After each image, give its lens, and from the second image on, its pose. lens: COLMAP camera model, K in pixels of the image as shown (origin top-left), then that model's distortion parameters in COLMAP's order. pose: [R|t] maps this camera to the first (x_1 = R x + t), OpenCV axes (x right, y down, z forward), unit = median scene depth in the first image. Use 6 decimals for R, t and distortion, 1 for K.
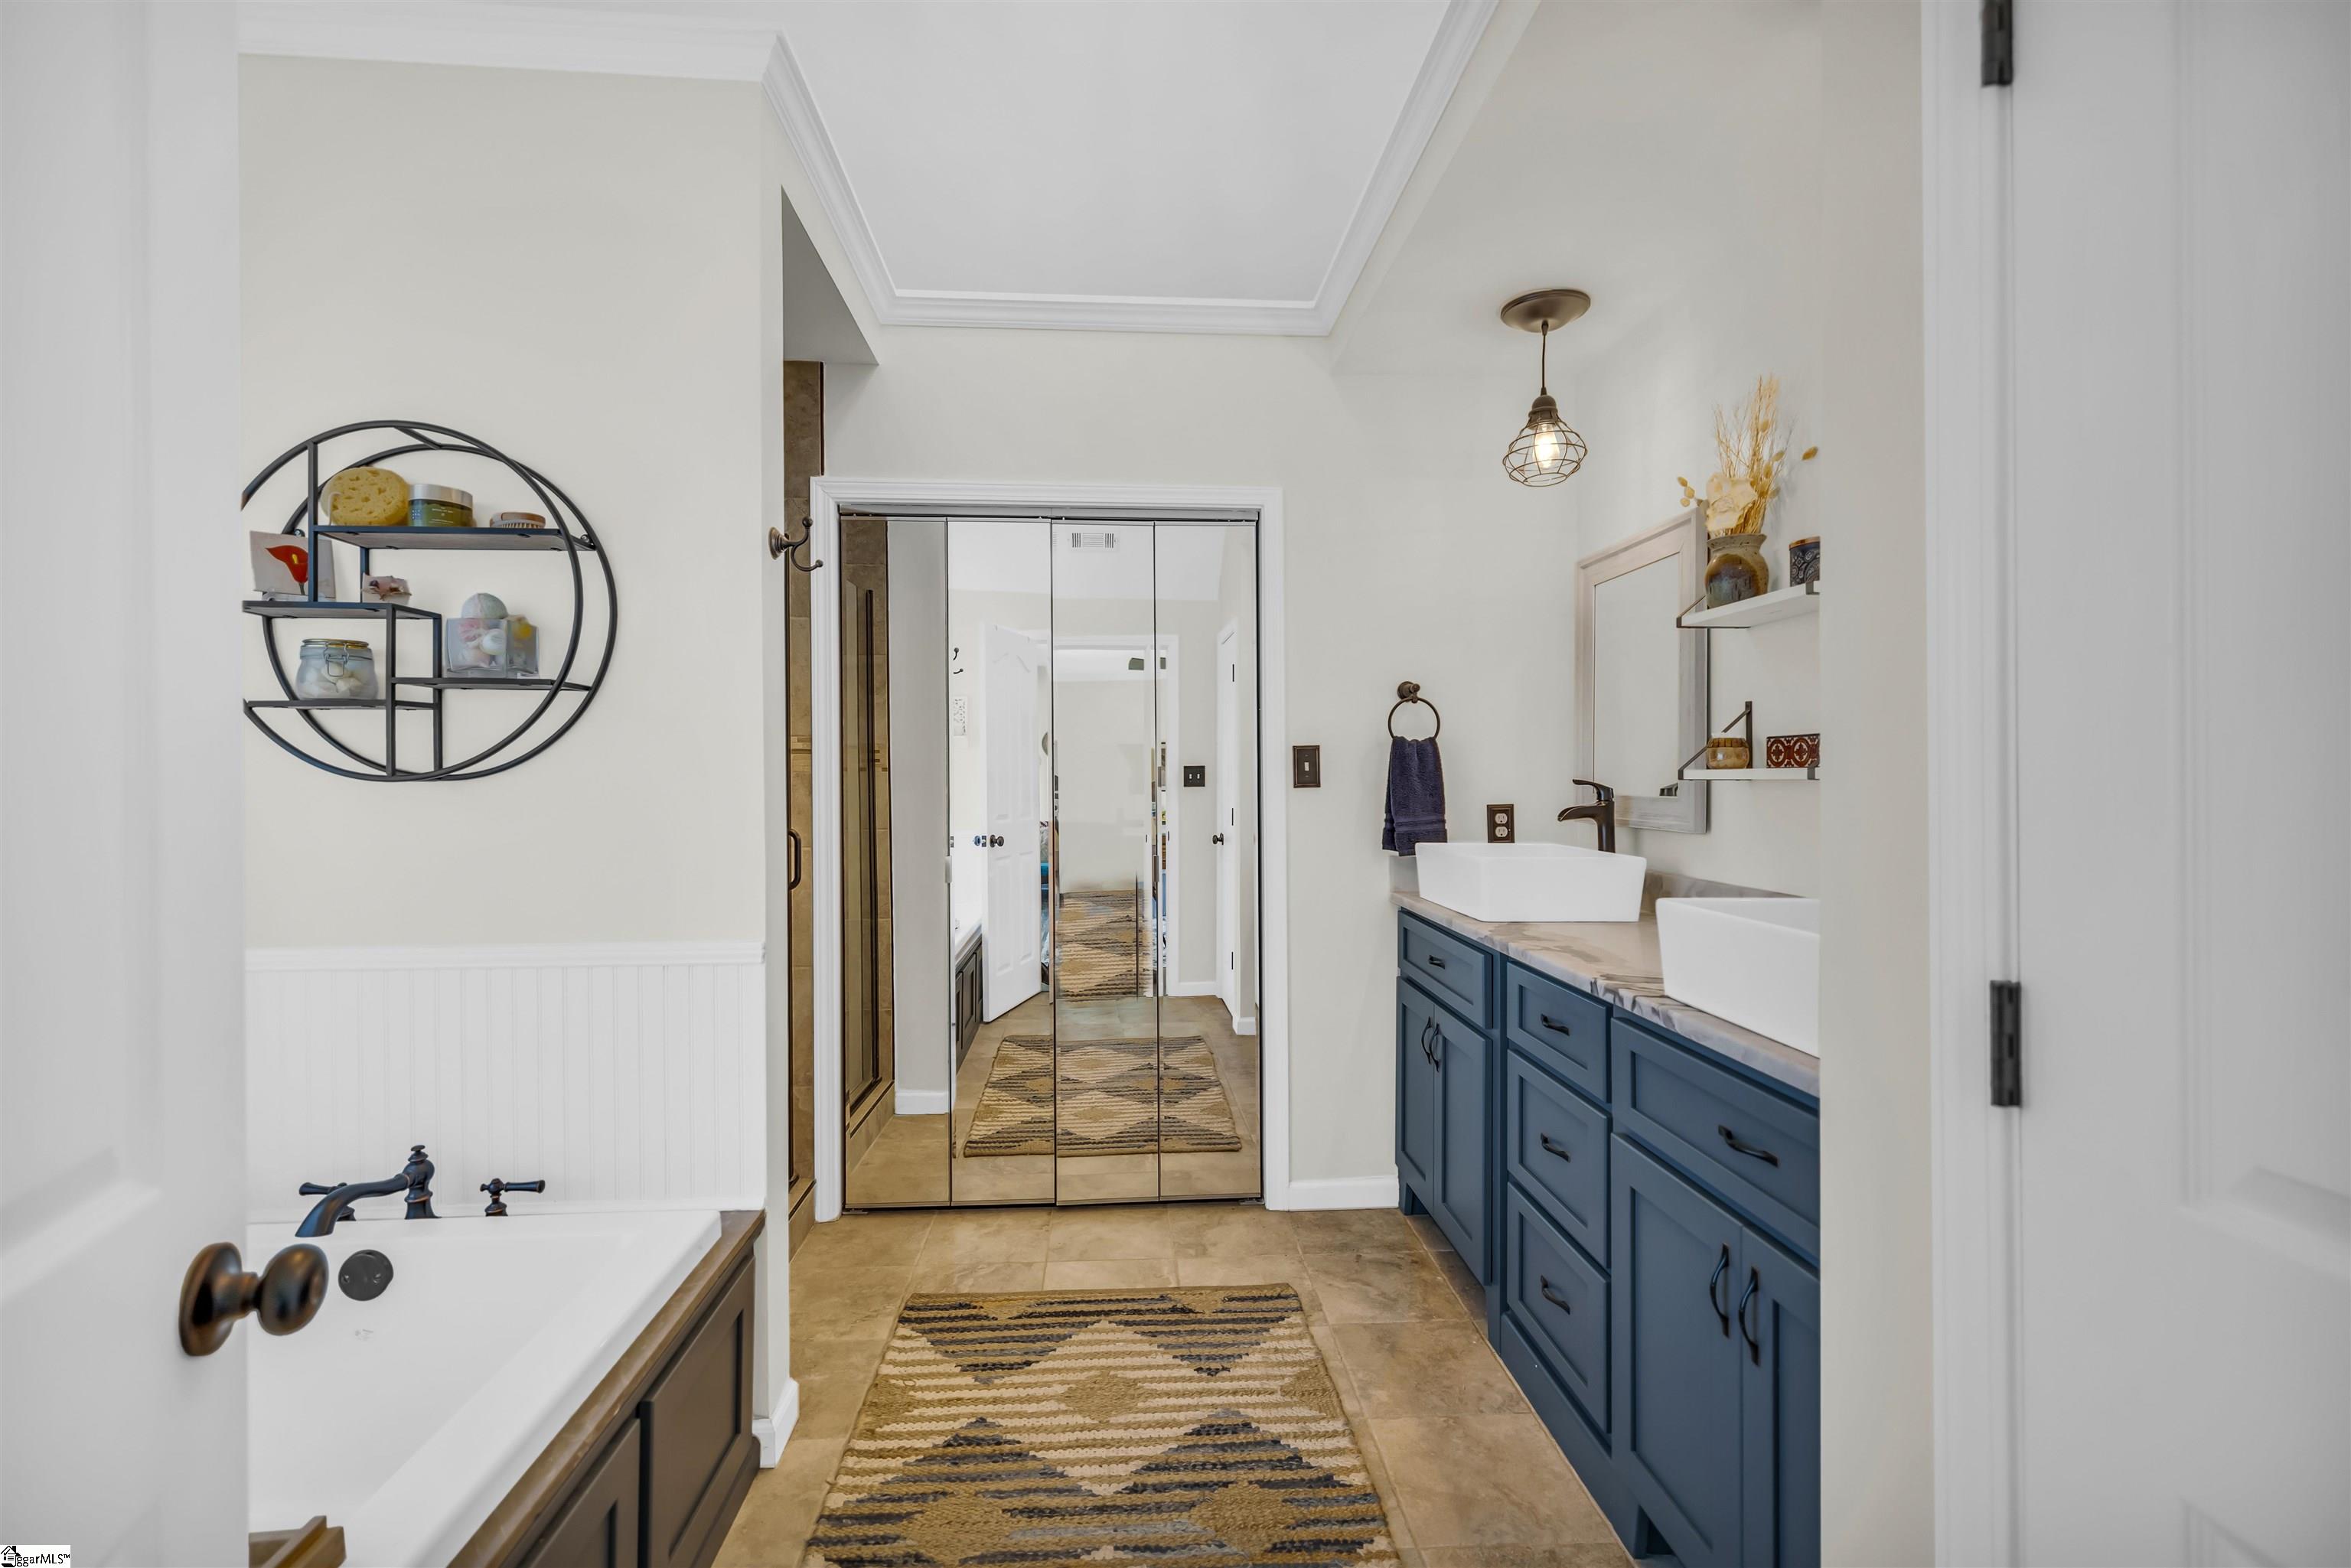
lens RADIAL K [[1014.3, 0, 1172.3], [0, 1014.3, 782.2], [0, 0, 1]] dist [0.001059, -0.000046]
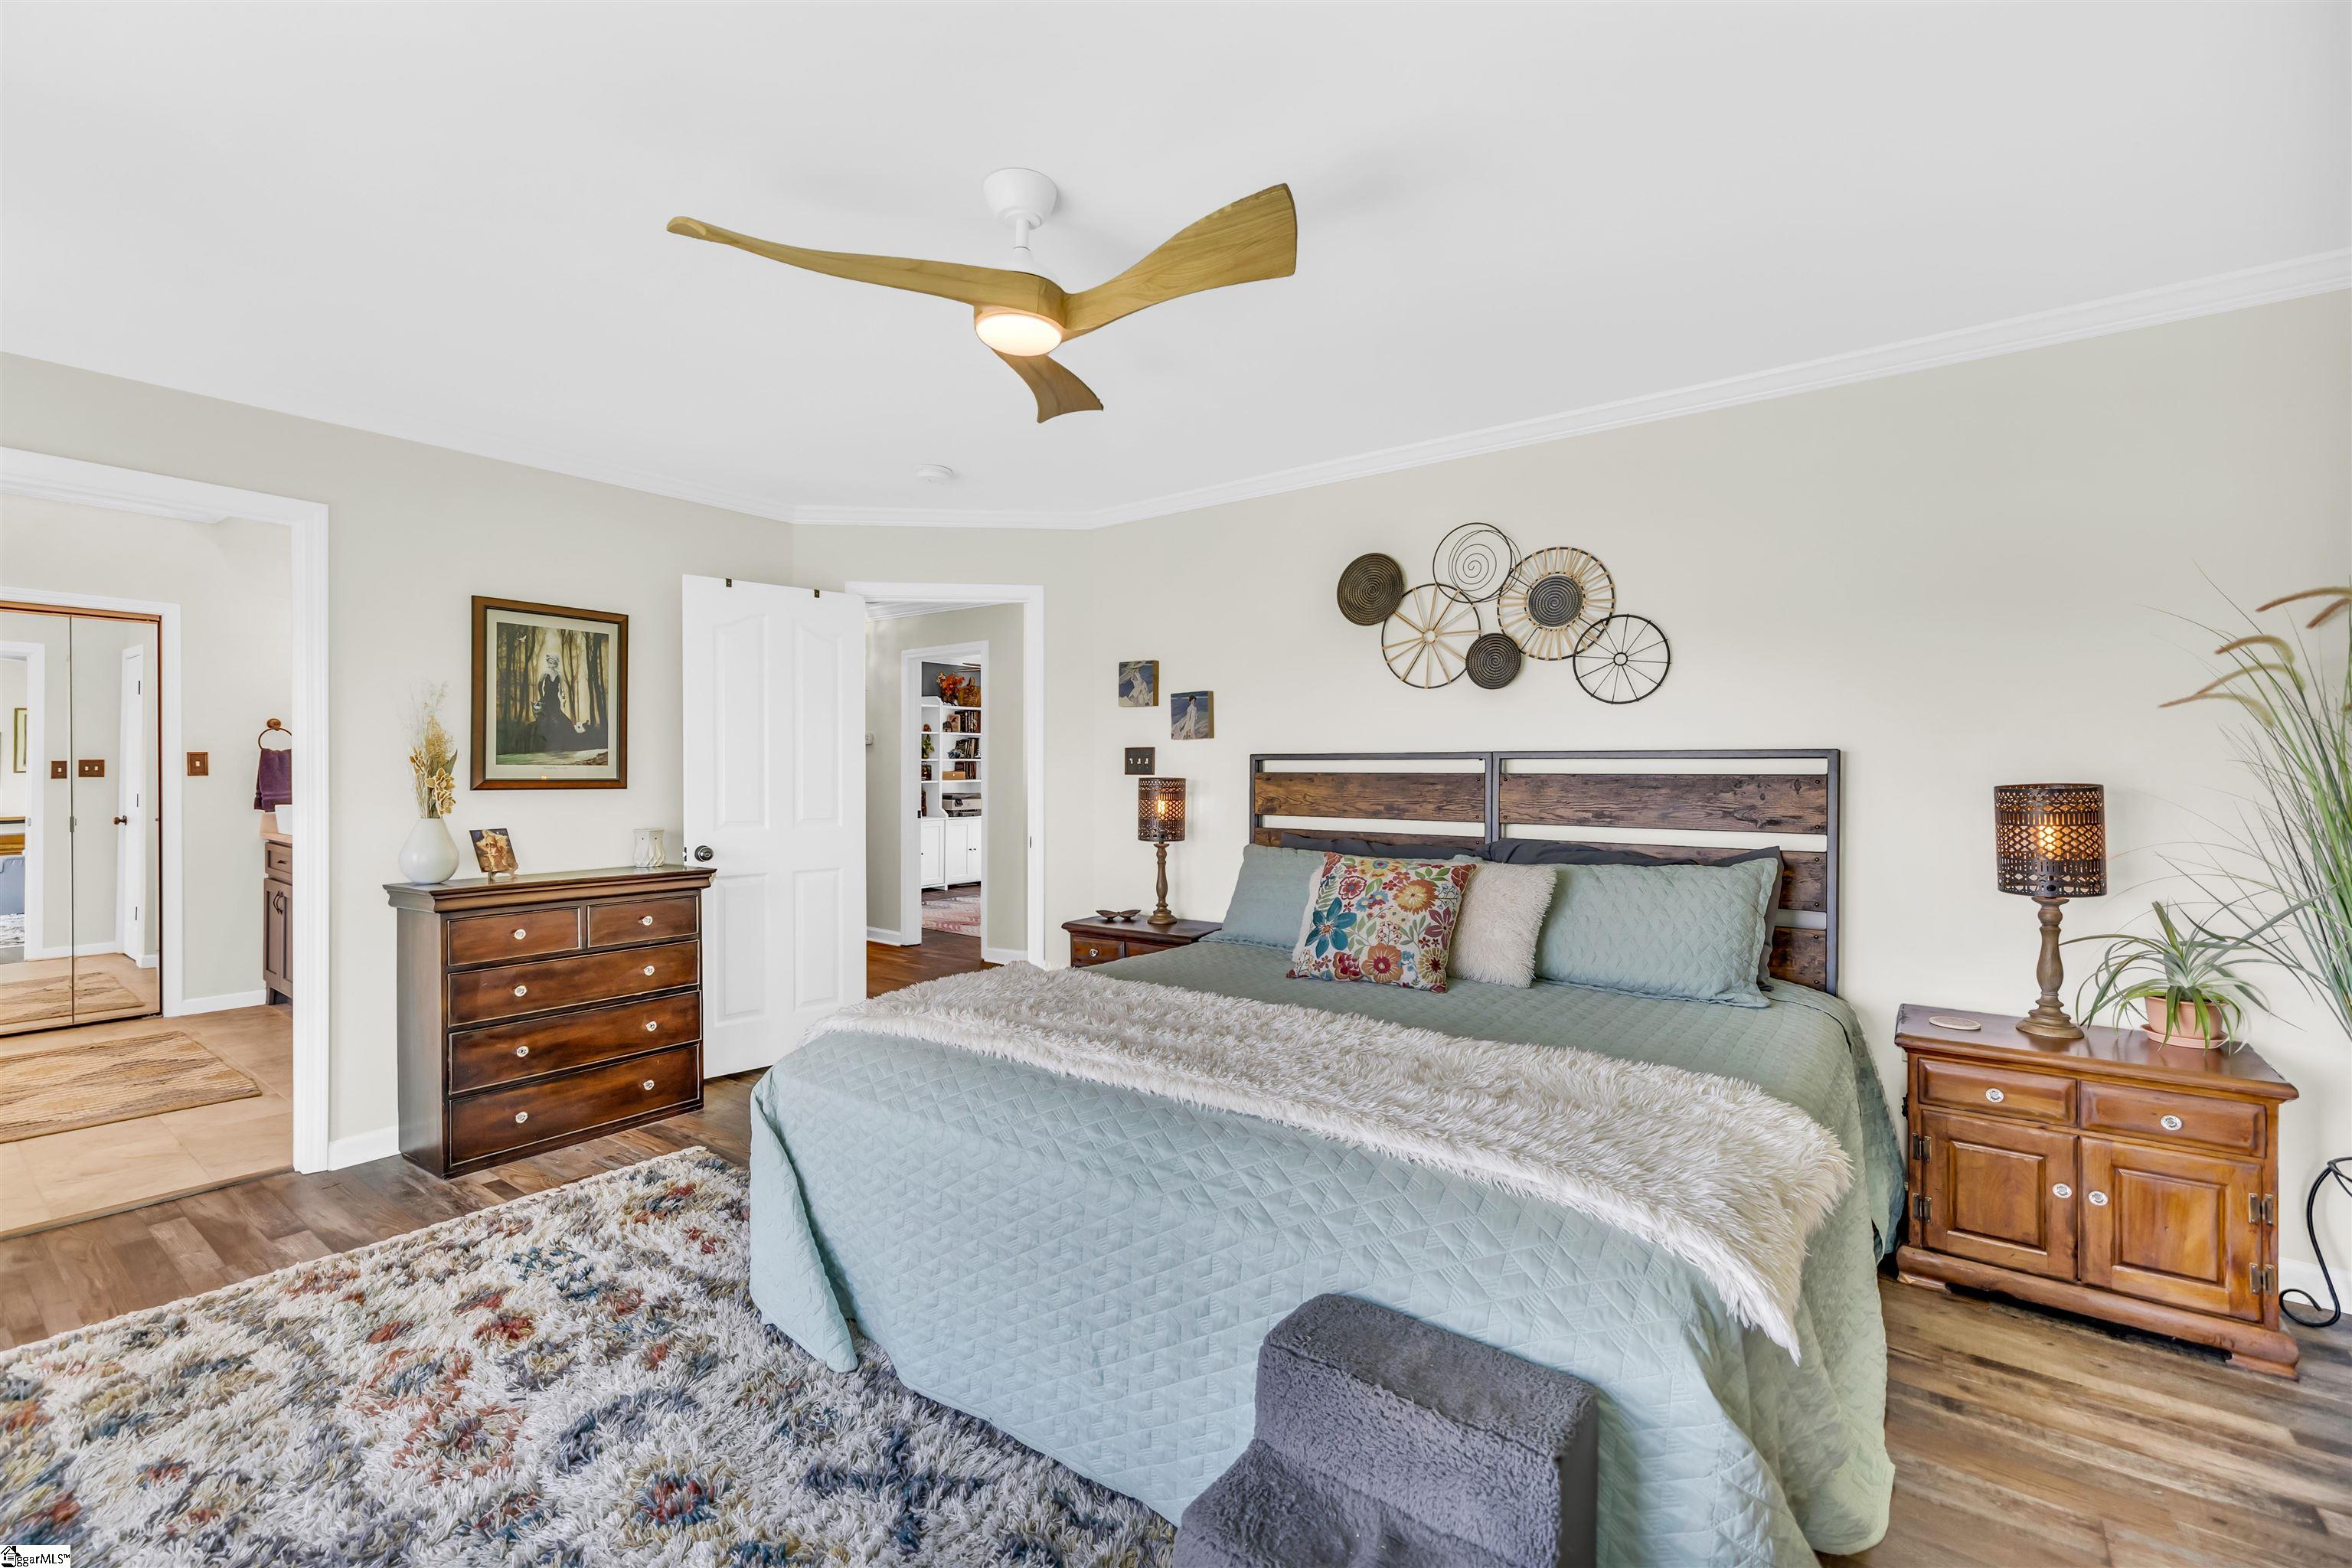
lens RADIAL K [[1014.8, 0, 1162.2], [0, 1014.8, 789.2], [0, 0, 1]] dist [0.001059, -0.000046]
pose [[0.658610, 0.001720, 0.752482, -0.092755], [-0.006211, 0.999976, 0.003151, 0.012819], [-0.752459, -0.006749, 0.658605, -1.431037]]
